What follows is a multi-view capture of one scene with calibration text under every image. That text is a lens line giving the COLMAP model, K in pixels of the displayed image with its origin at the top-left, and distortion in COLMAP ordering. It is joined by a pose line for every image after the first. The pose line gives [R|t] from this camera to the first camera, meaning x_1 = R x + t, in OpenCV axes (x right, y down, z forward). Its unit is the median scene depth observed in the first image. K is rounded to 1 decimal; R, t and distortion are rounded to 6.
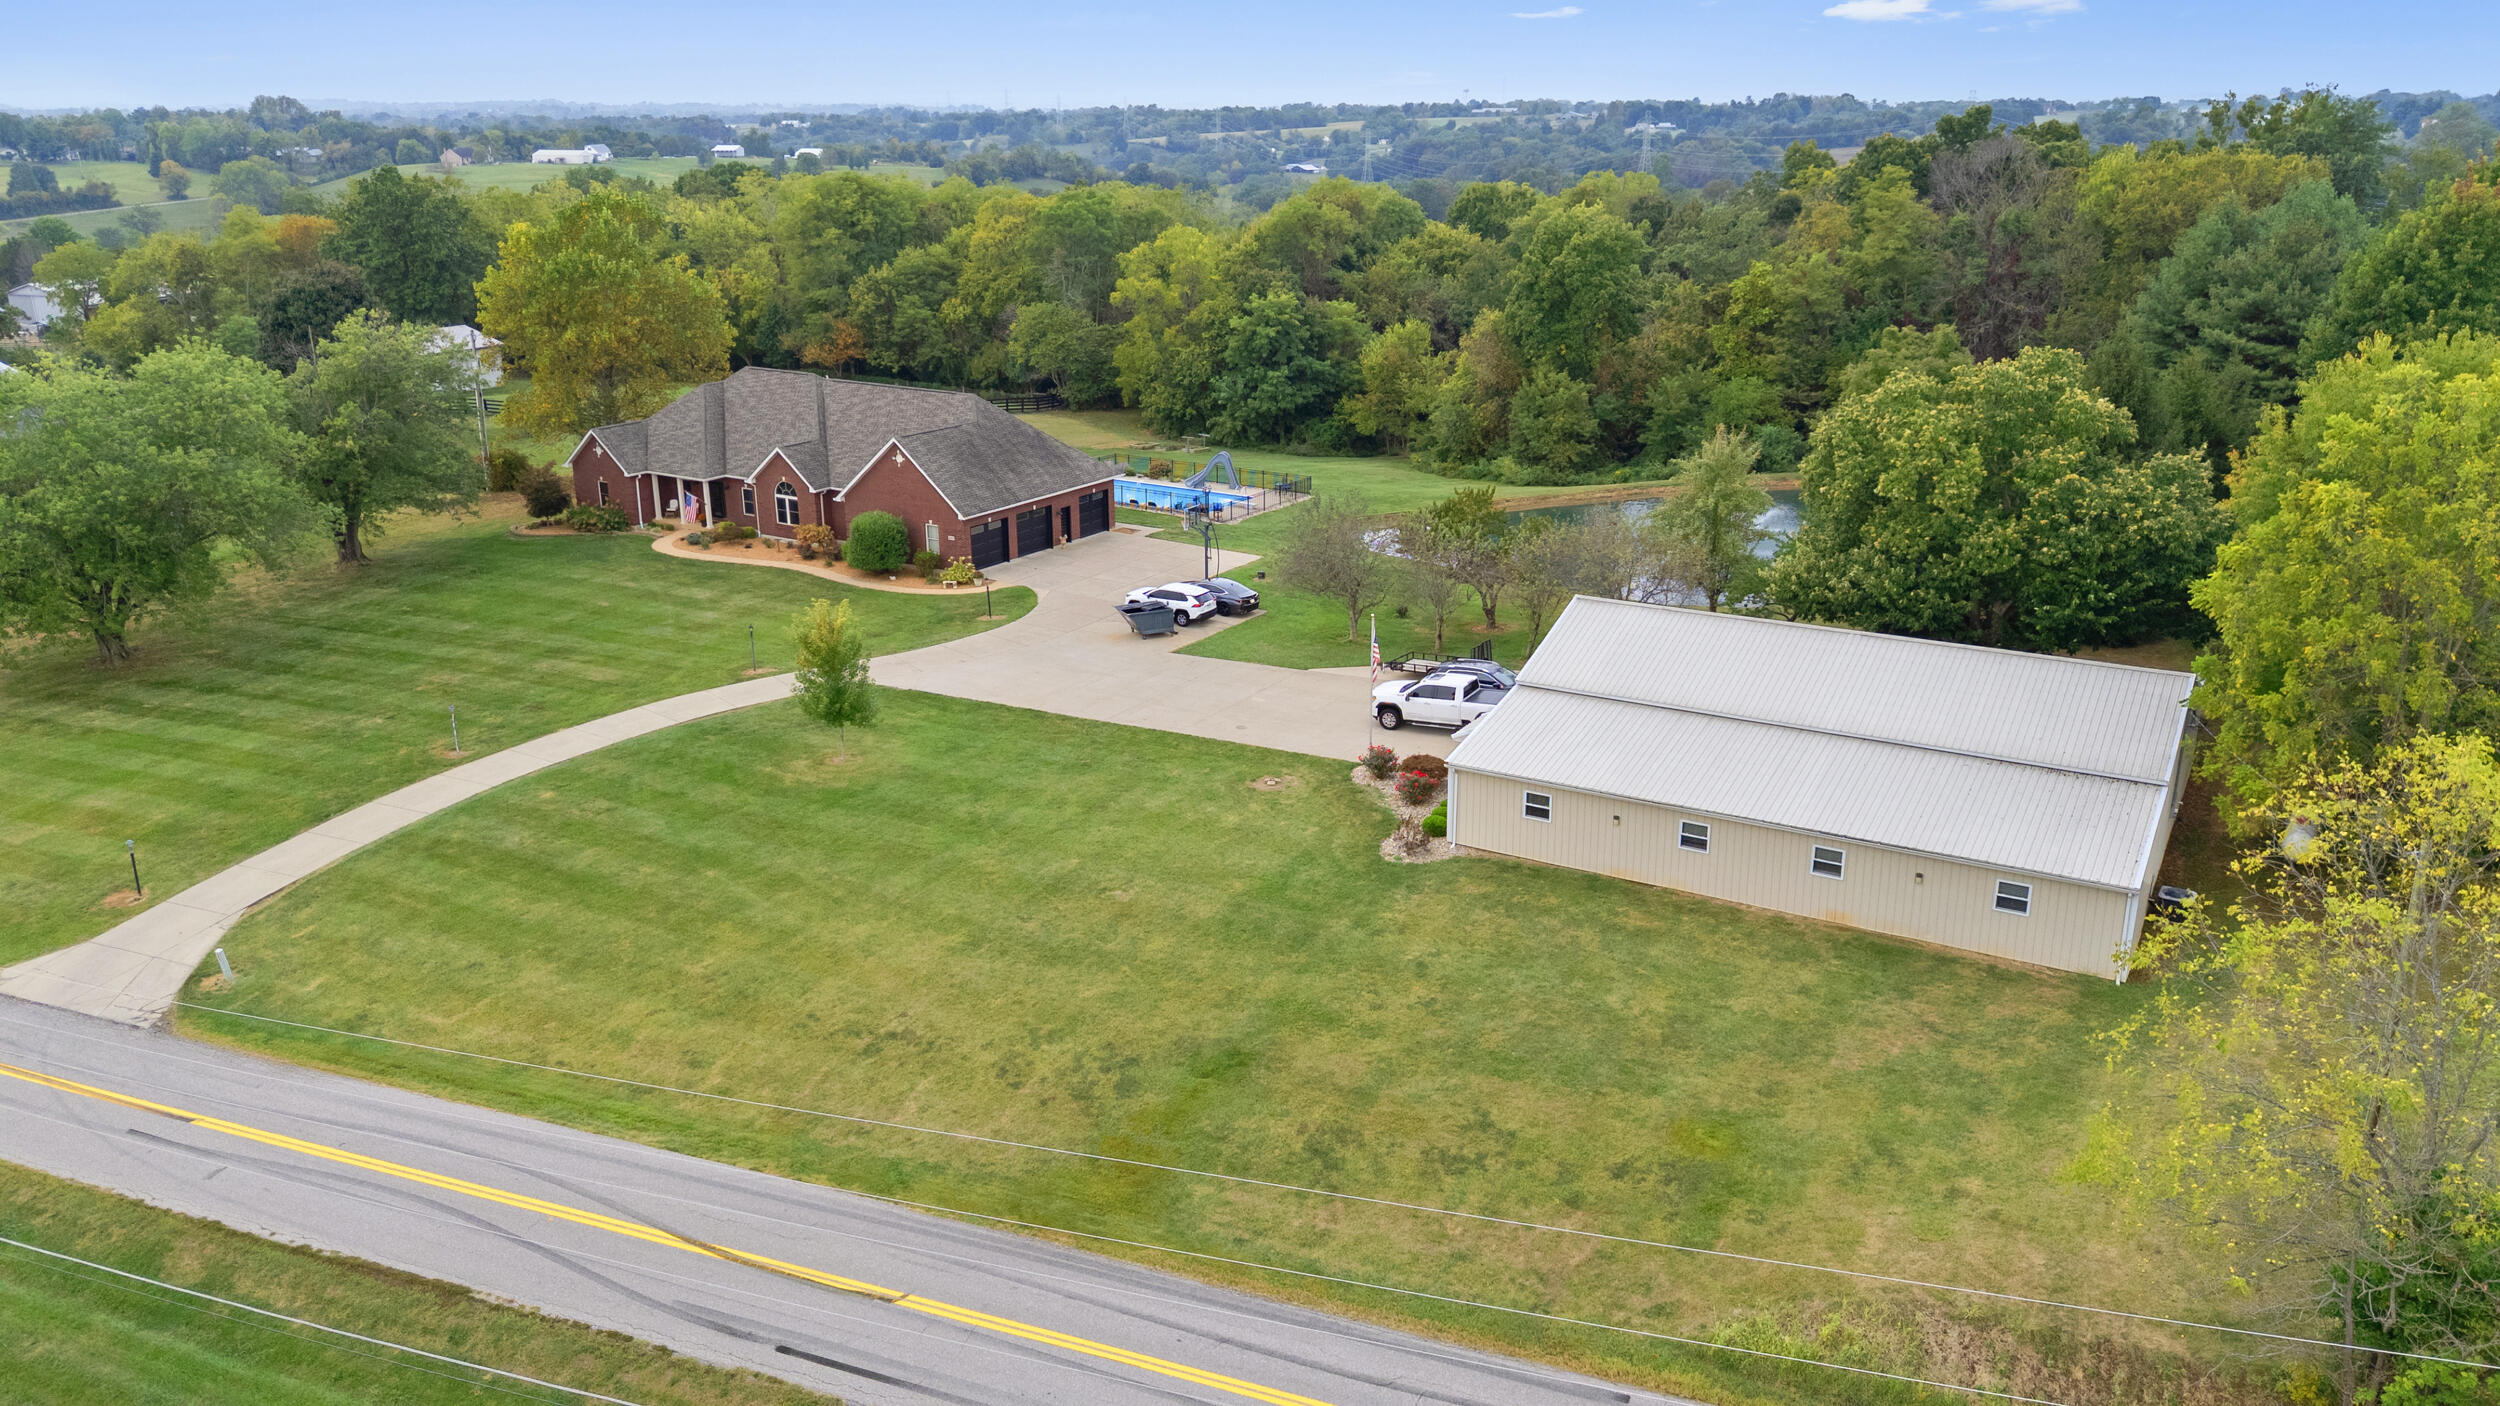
lens RADIAL K [[1843.7, 0, 1238.2], [0, 1843.7, 706.0], [0, 0, 1]] dist [0.058566, -0.048727]
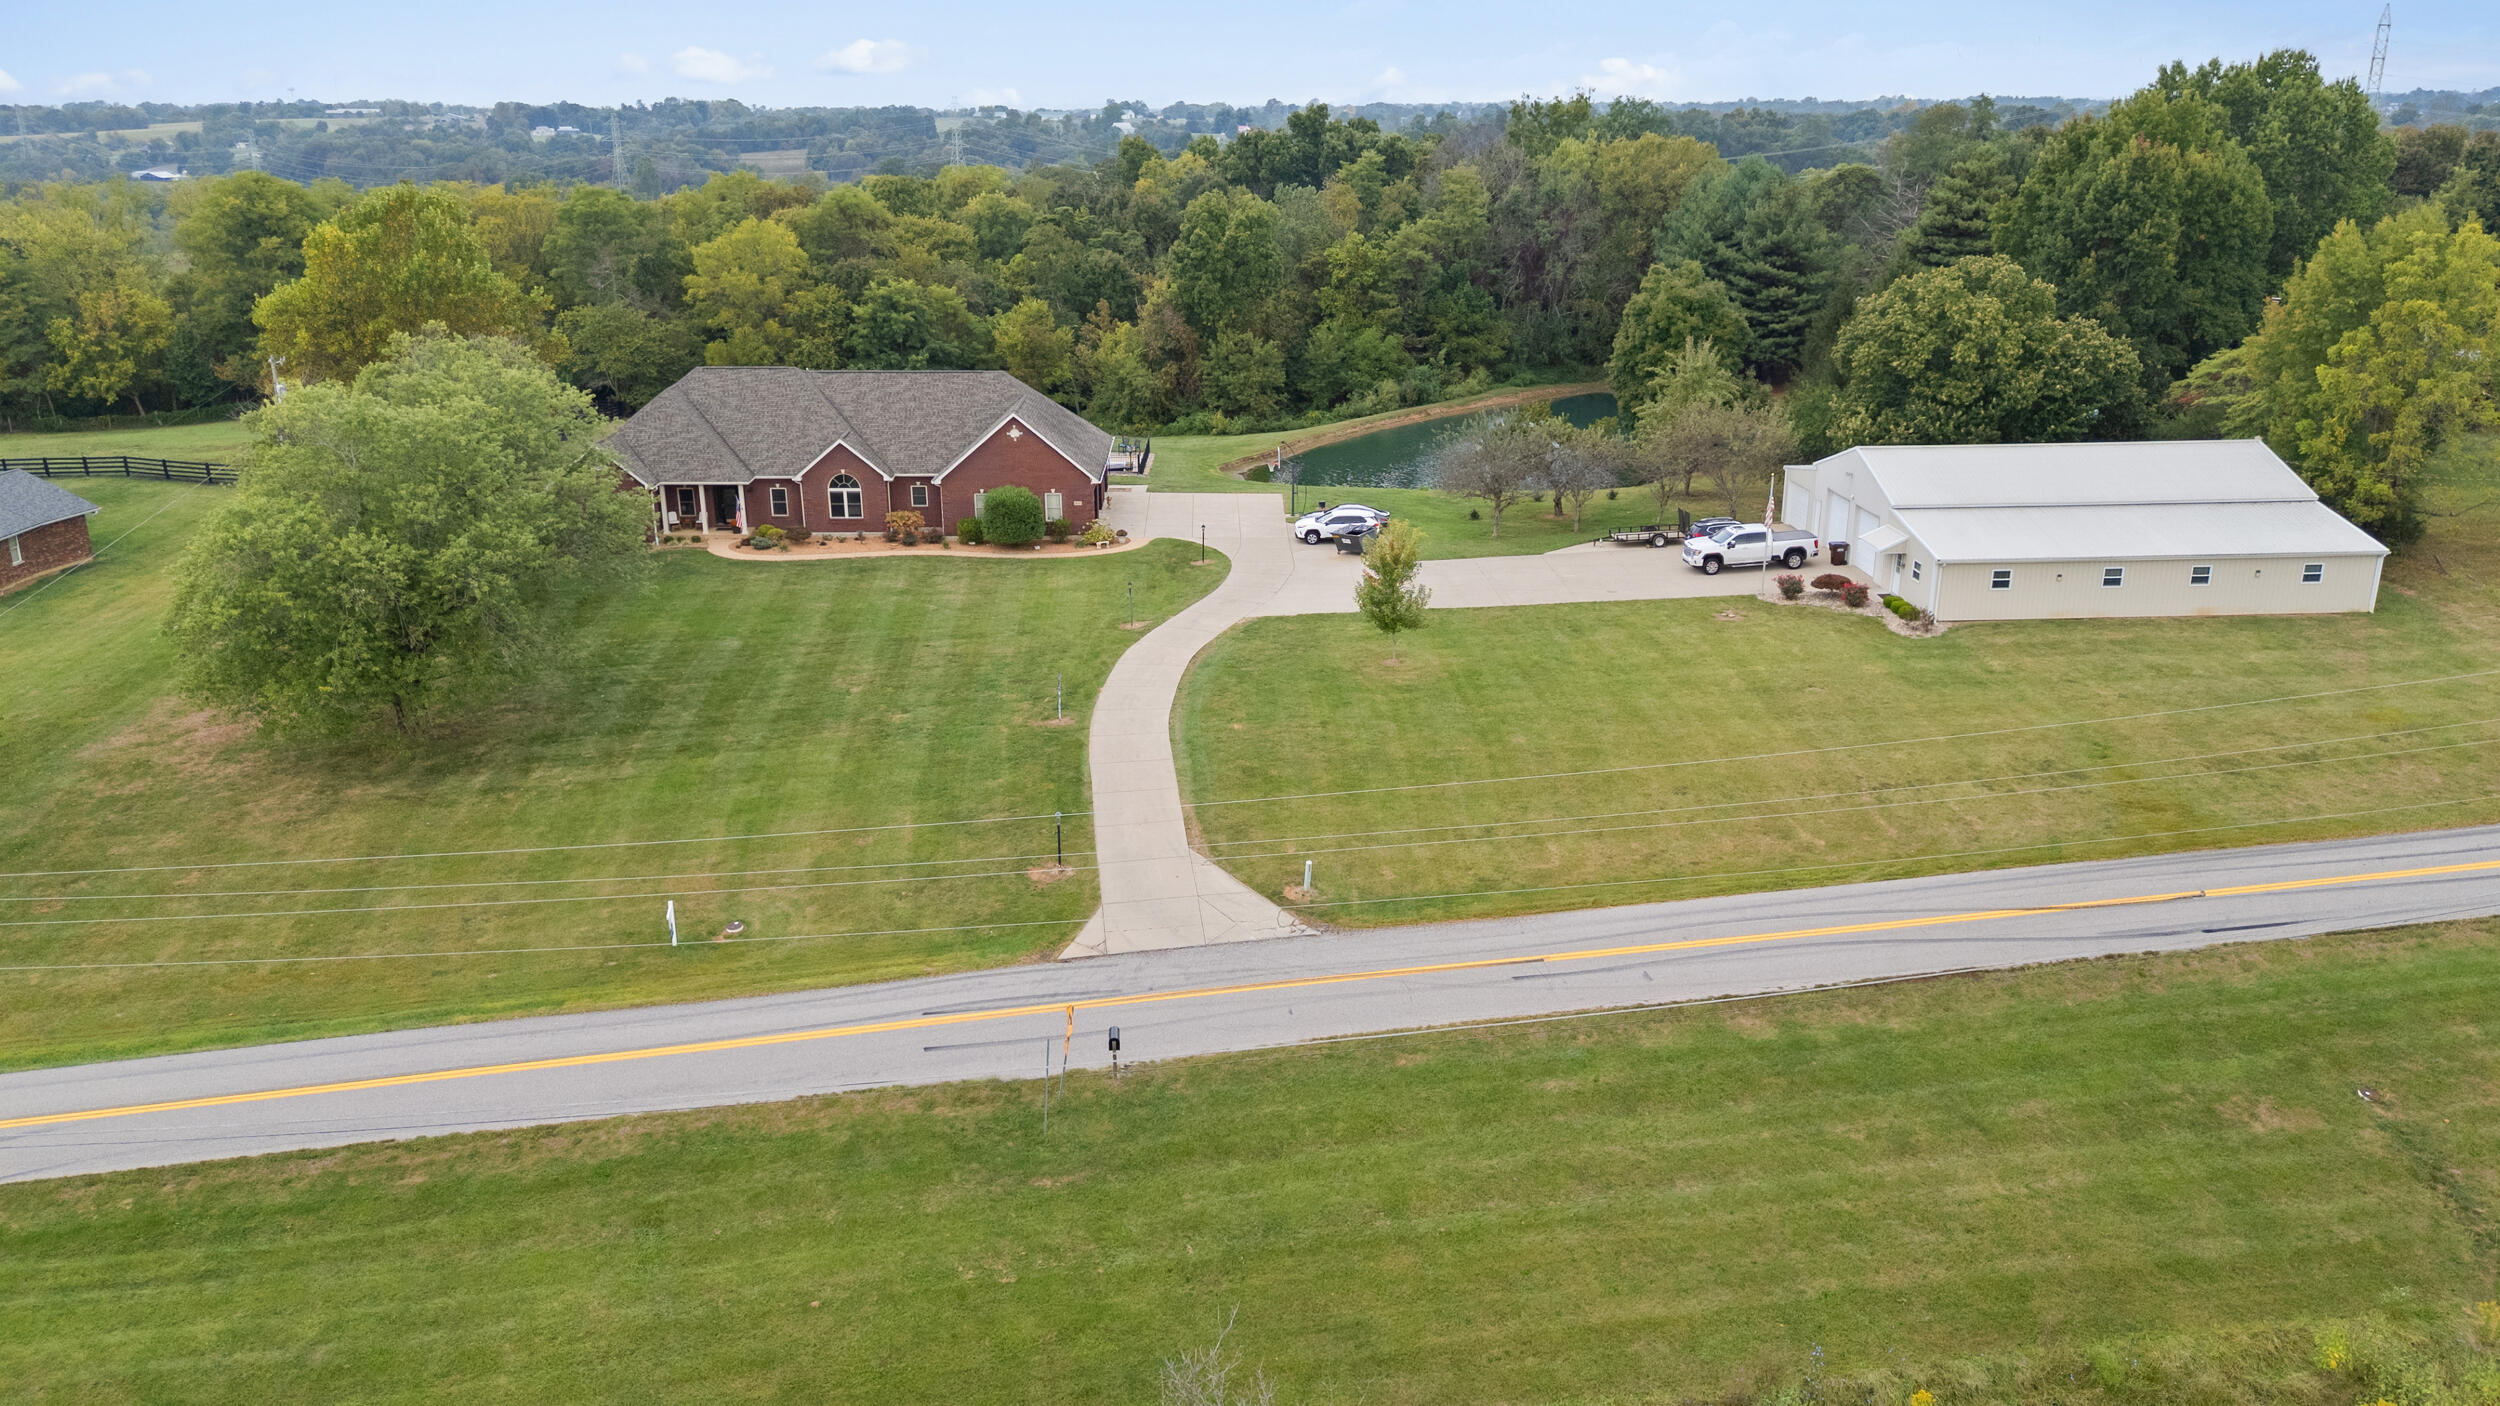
lens RADIAL K [[1843.7, 0, 1245.0], [0, 1843.7, 709.0], [0, 0, 1]] dist [0.058566, -0.048727]
pose [[0.831809, -0.170939, 0.528085, -0.572774], [0.171622, 0.983984, 0.048183, -0.008493], [-0.527863, 0.050553, 0.847824, 0.055289]]
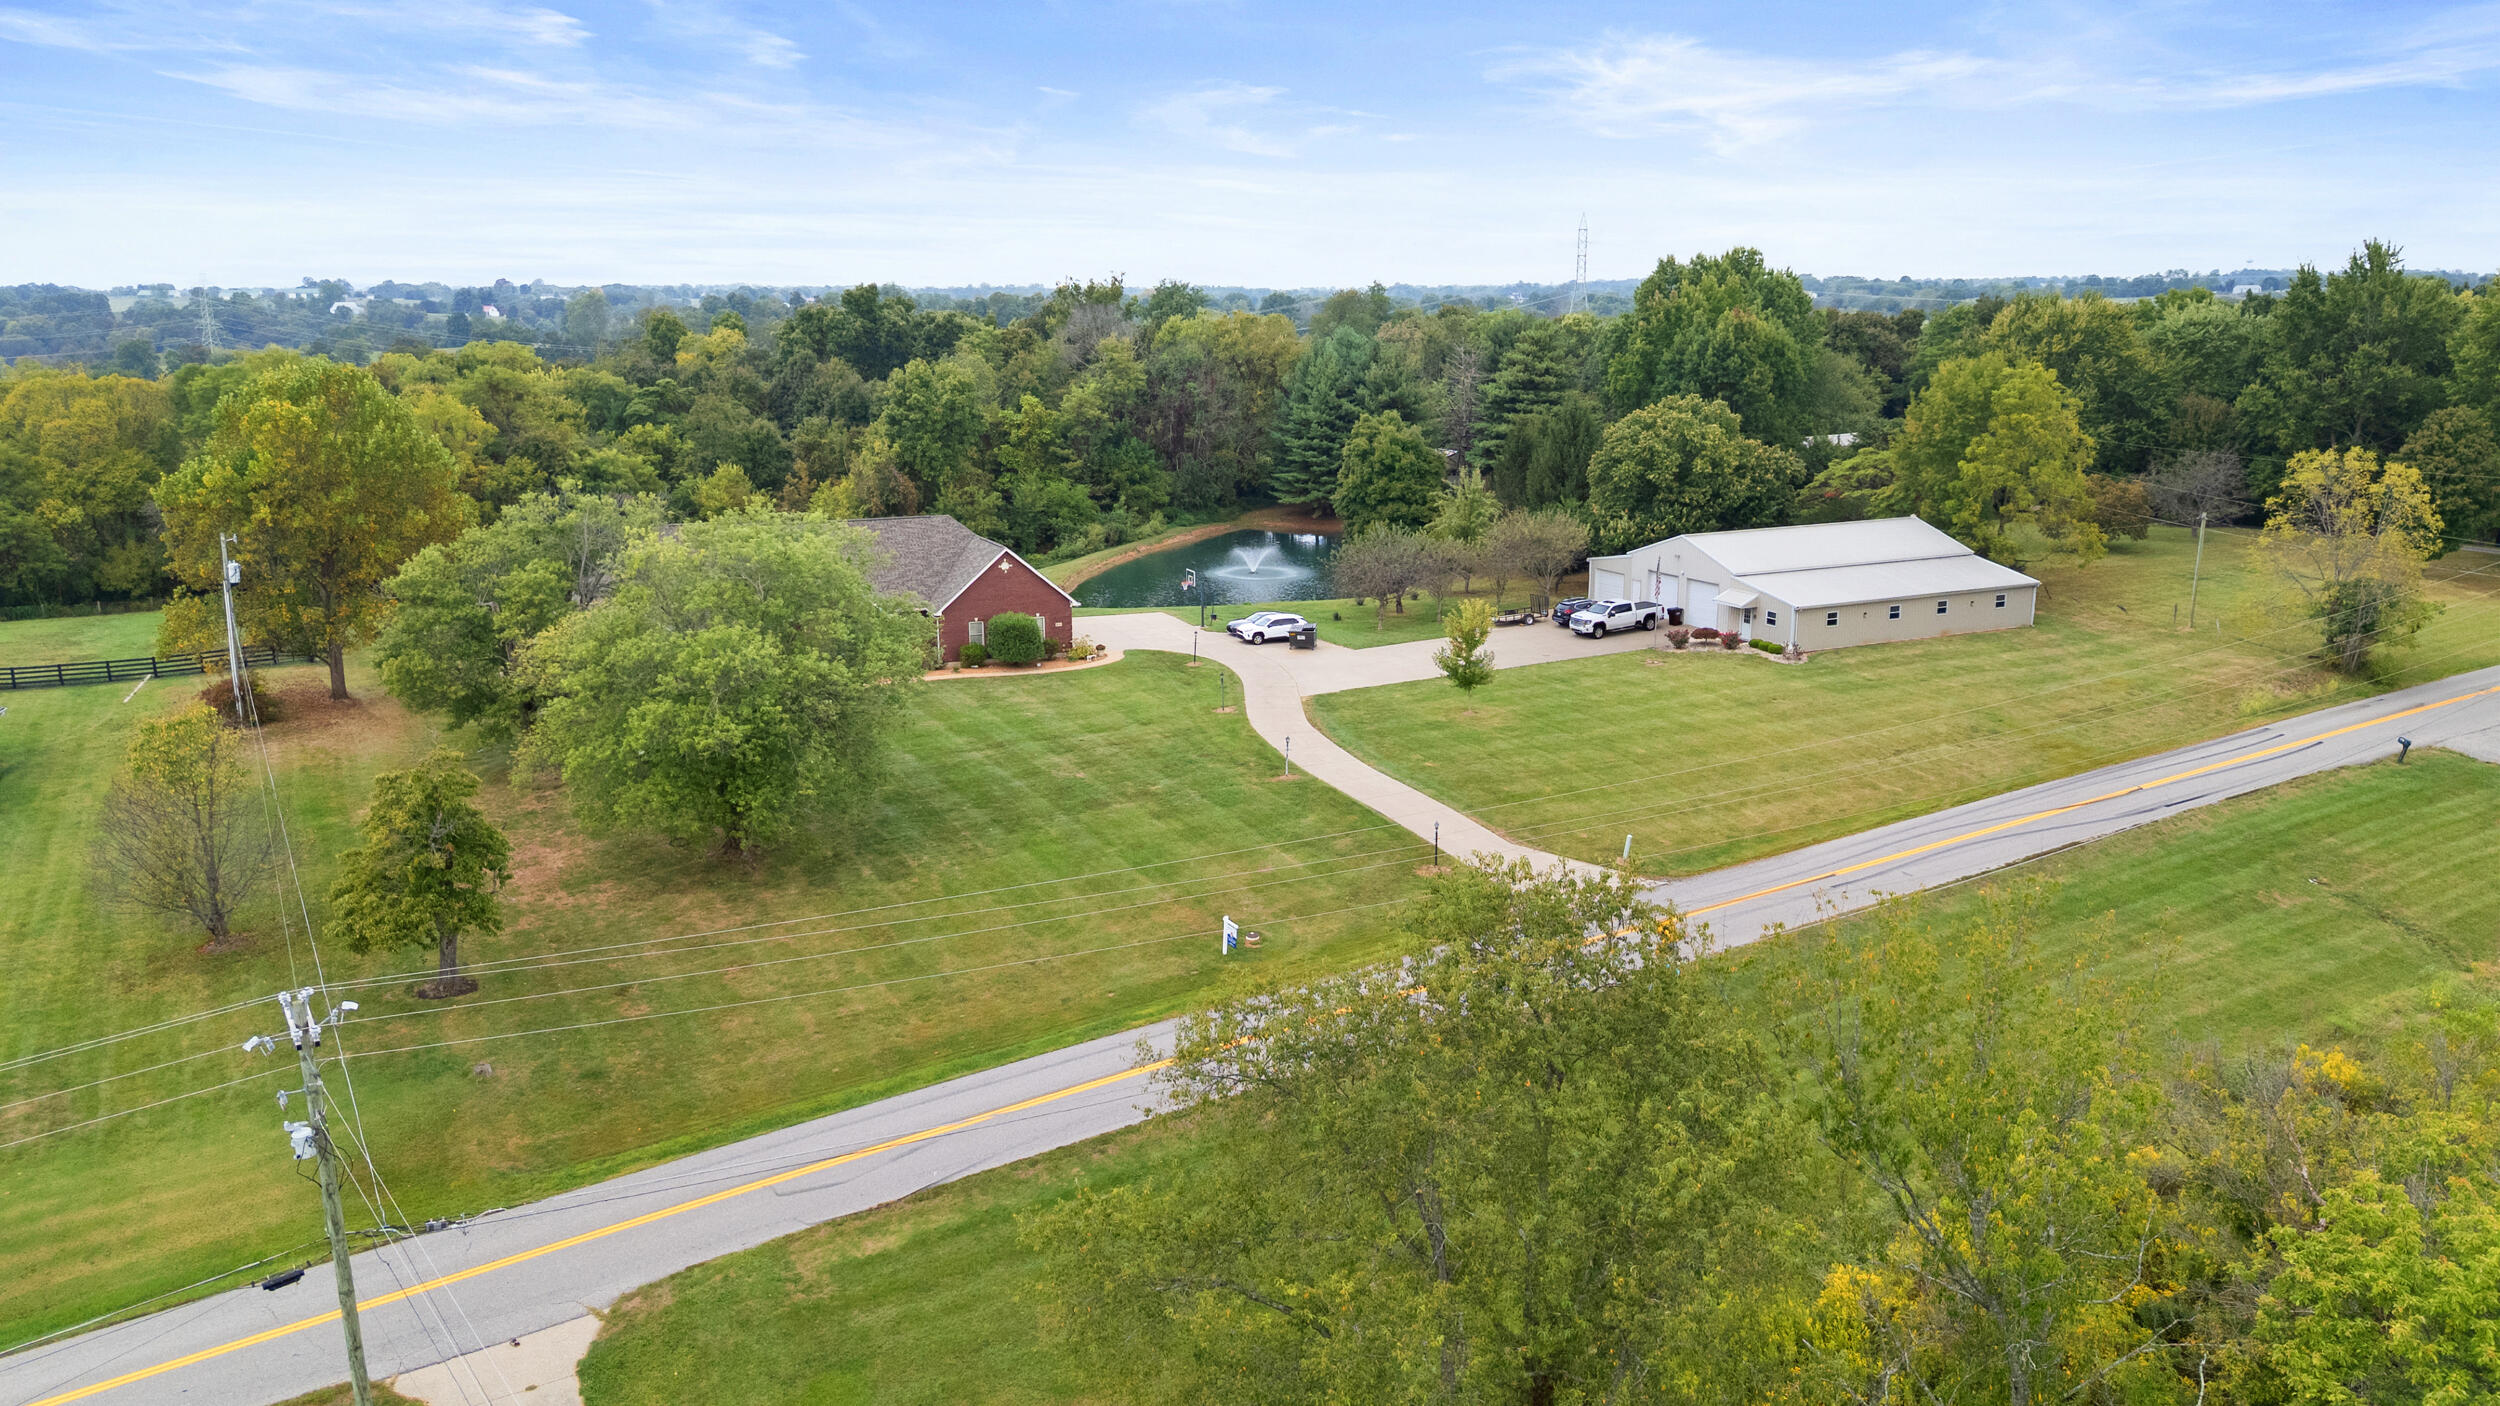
lens RADIAL K [[1843.7, 0, 1244.3], [0, 1843.7, 713.4], [0, 0, 1]] dist [0.058566, -0.048727]
pose [[0.545065, -0.184767, 0.817781, -0.938103], [0.258752, 0.964870, 0.045538, -0.051820], [-0.797466, 0.186781, 0.573725, 0.208275]]
